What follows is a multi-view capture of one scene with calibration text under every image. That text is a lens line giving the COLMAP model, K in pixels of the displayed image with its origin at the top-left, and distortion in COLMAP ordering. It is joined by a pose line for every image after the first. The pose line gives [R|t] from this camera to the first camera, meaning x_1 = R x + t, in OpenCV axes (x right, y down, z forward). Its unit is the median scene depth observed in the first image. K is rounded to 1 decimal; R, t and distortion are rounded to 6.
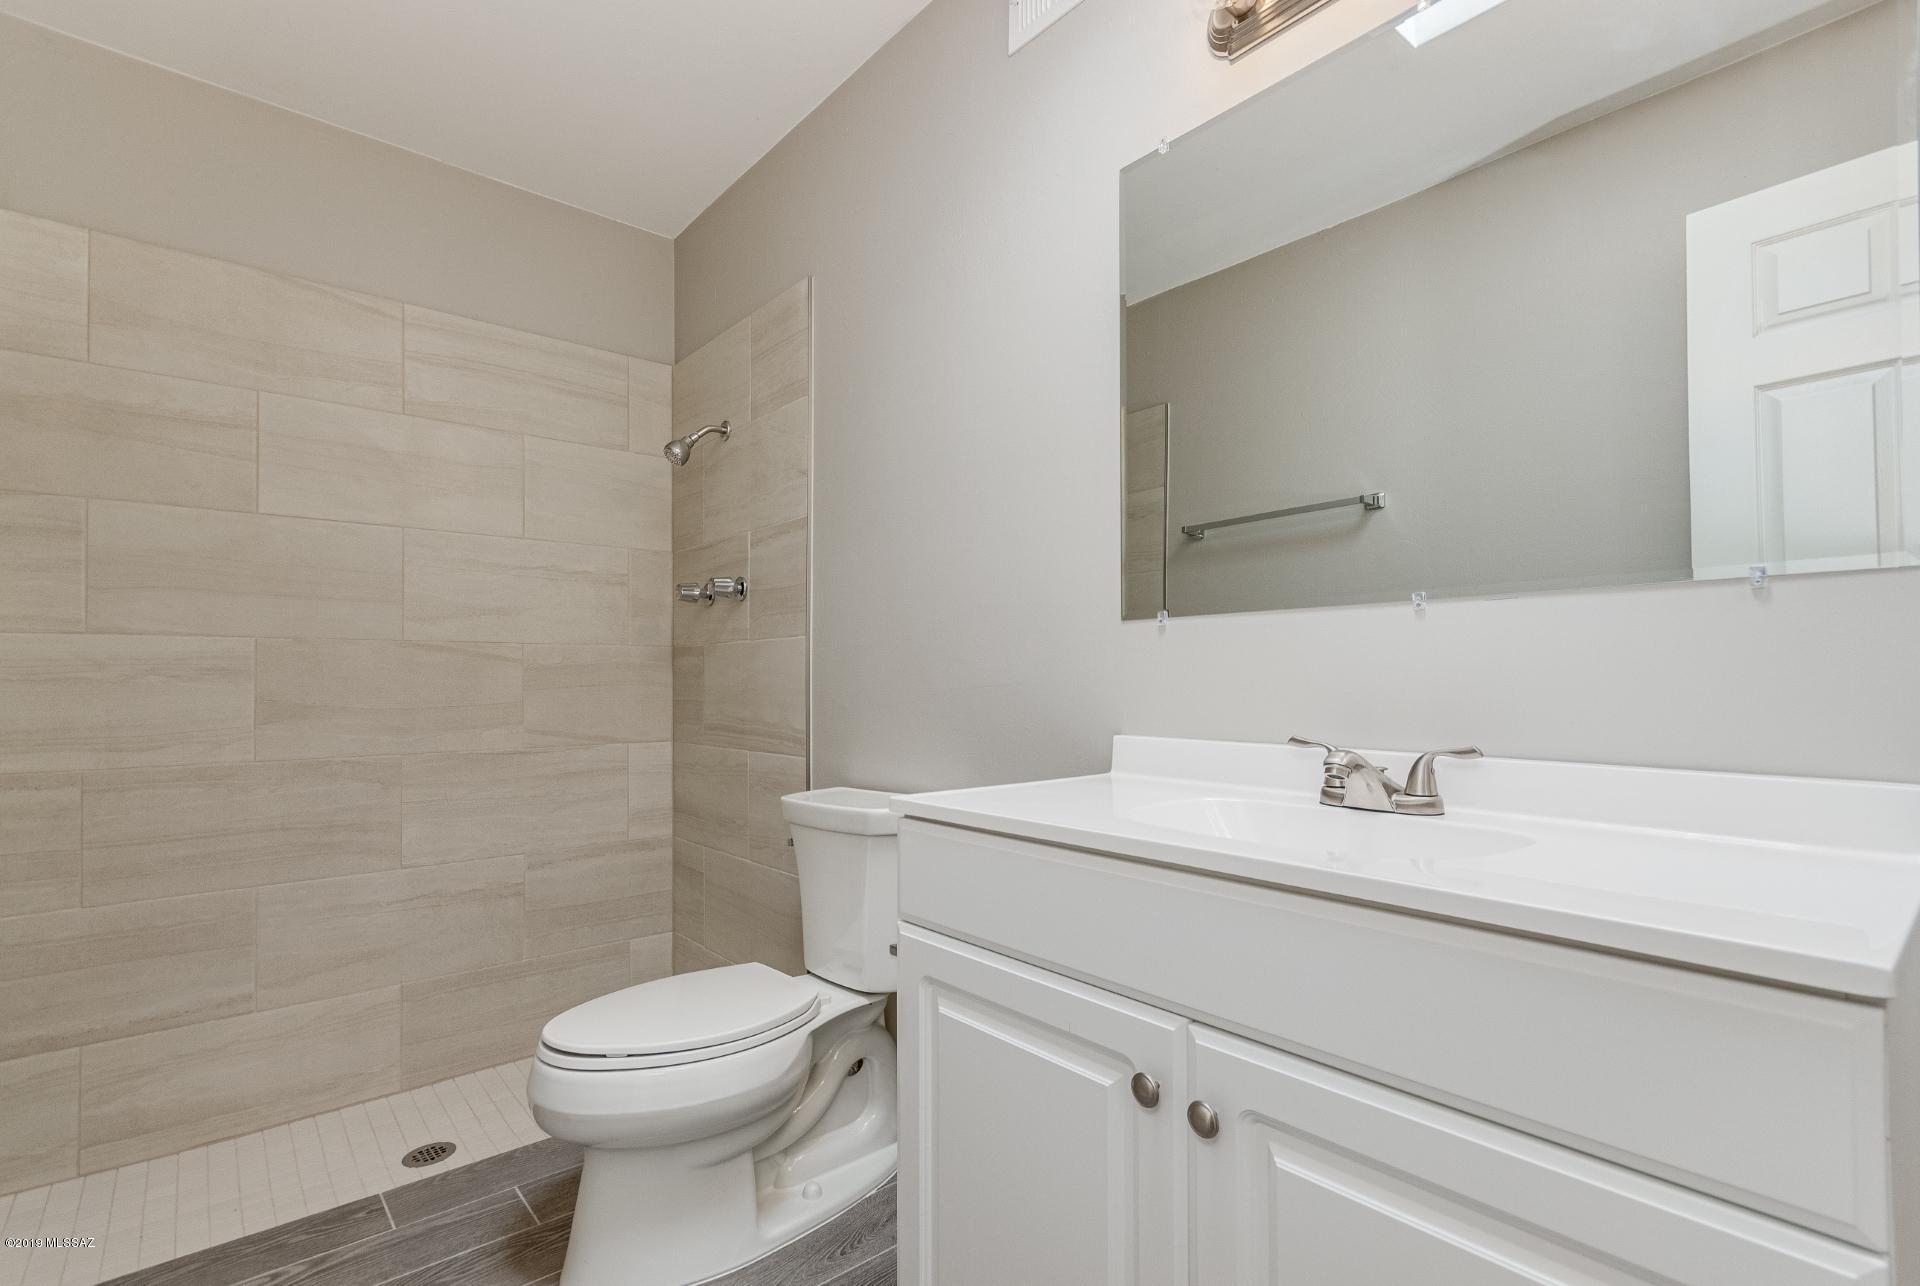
lens RADIAL K [[888.8, 0, 963.9], [0, 888.8, 656.7], [0, 0, 1]] dist [0.002758, 0.000302]
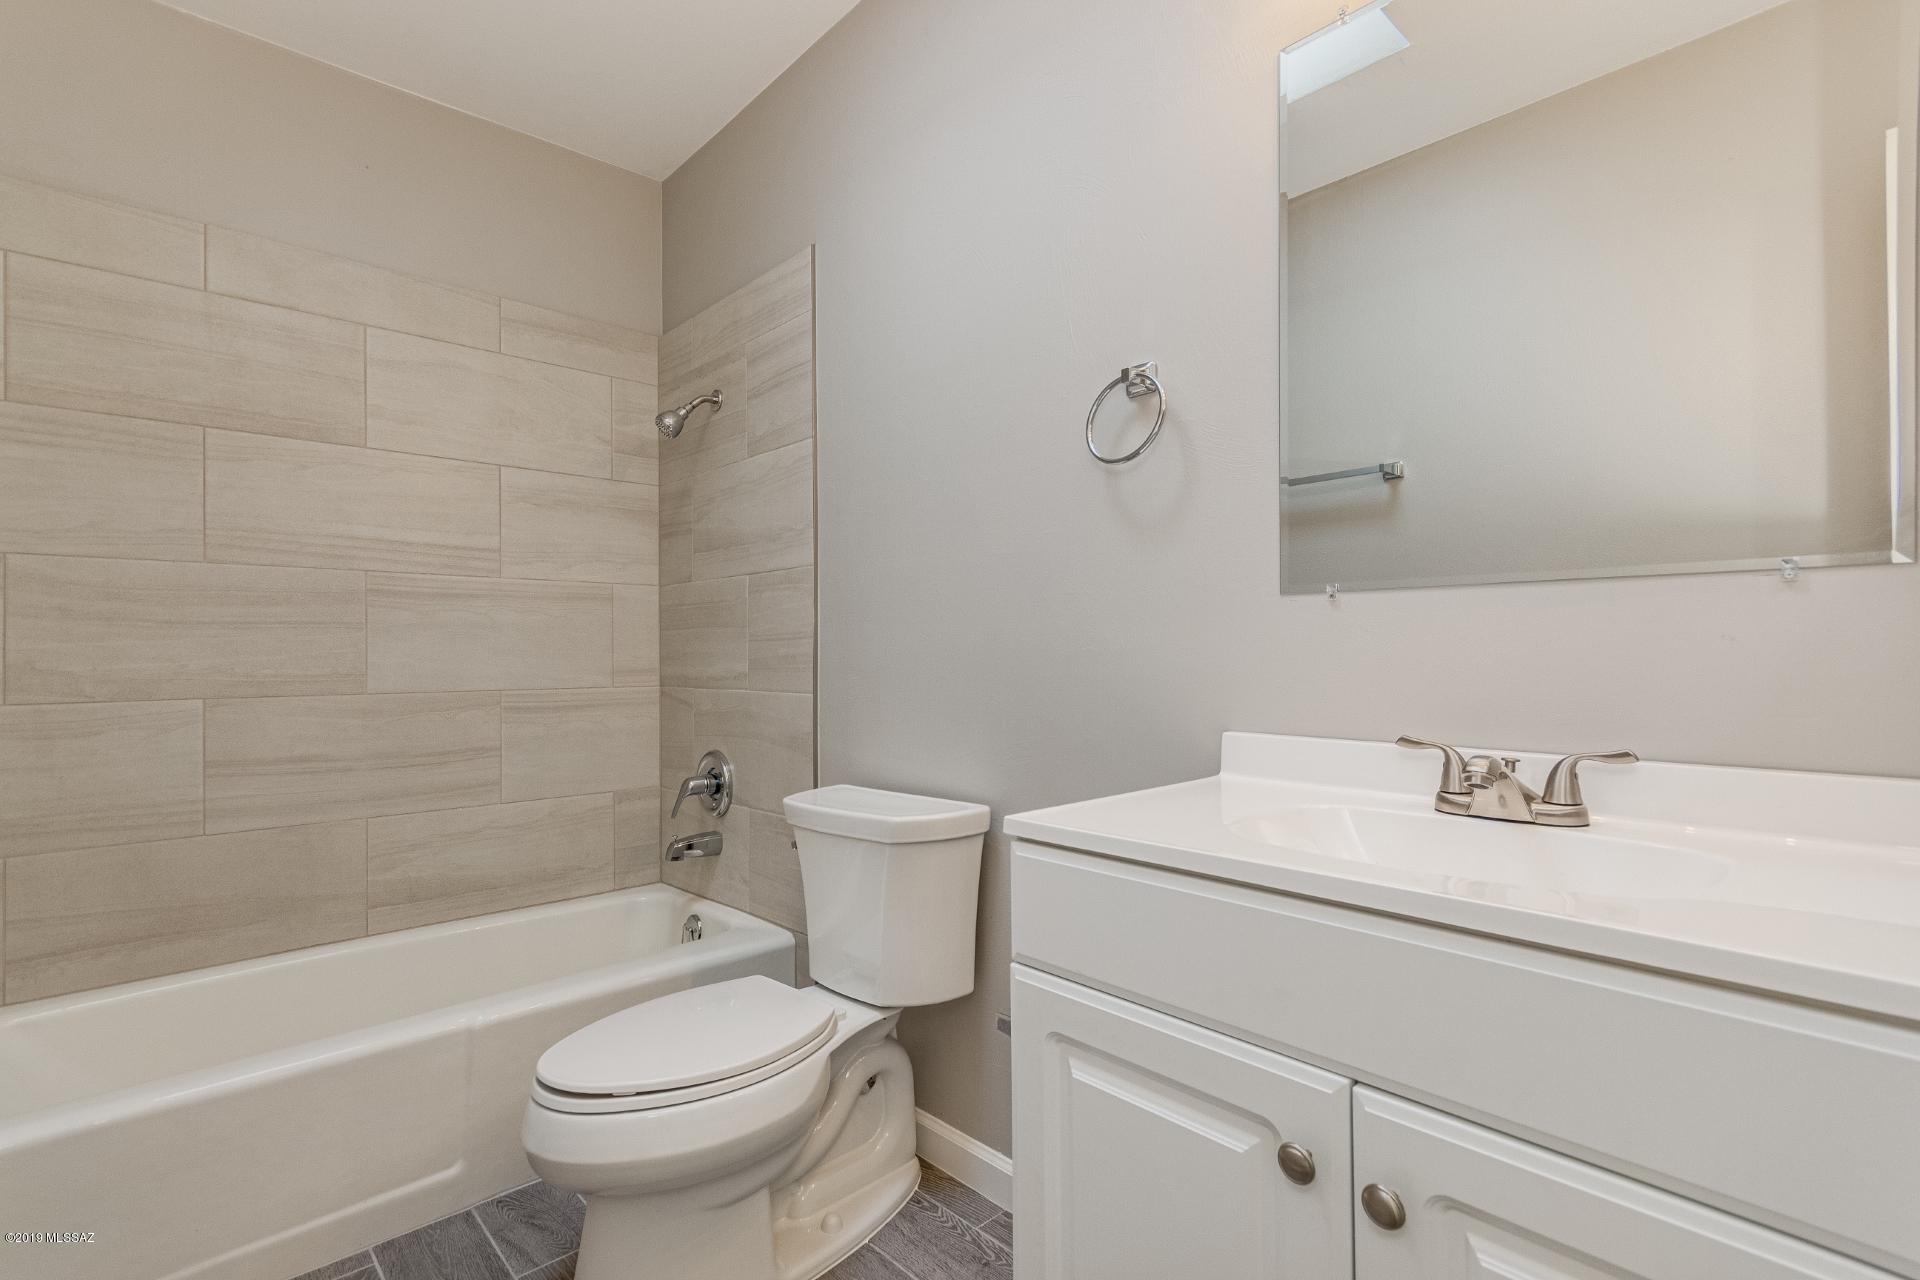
lens RADIAL K [[888.8, 0, 974.0], [0, 888.8, 686.4], [0, 0, 1]] dist [0.002758, 0.000302]
pose [[0.999197, 0.002183, 0.040002, -0.078723], [-0.003814, 0.999163, 0.040734, 0.005284], [-0.039880, -0.040854, 0.998369, 0.119470]]
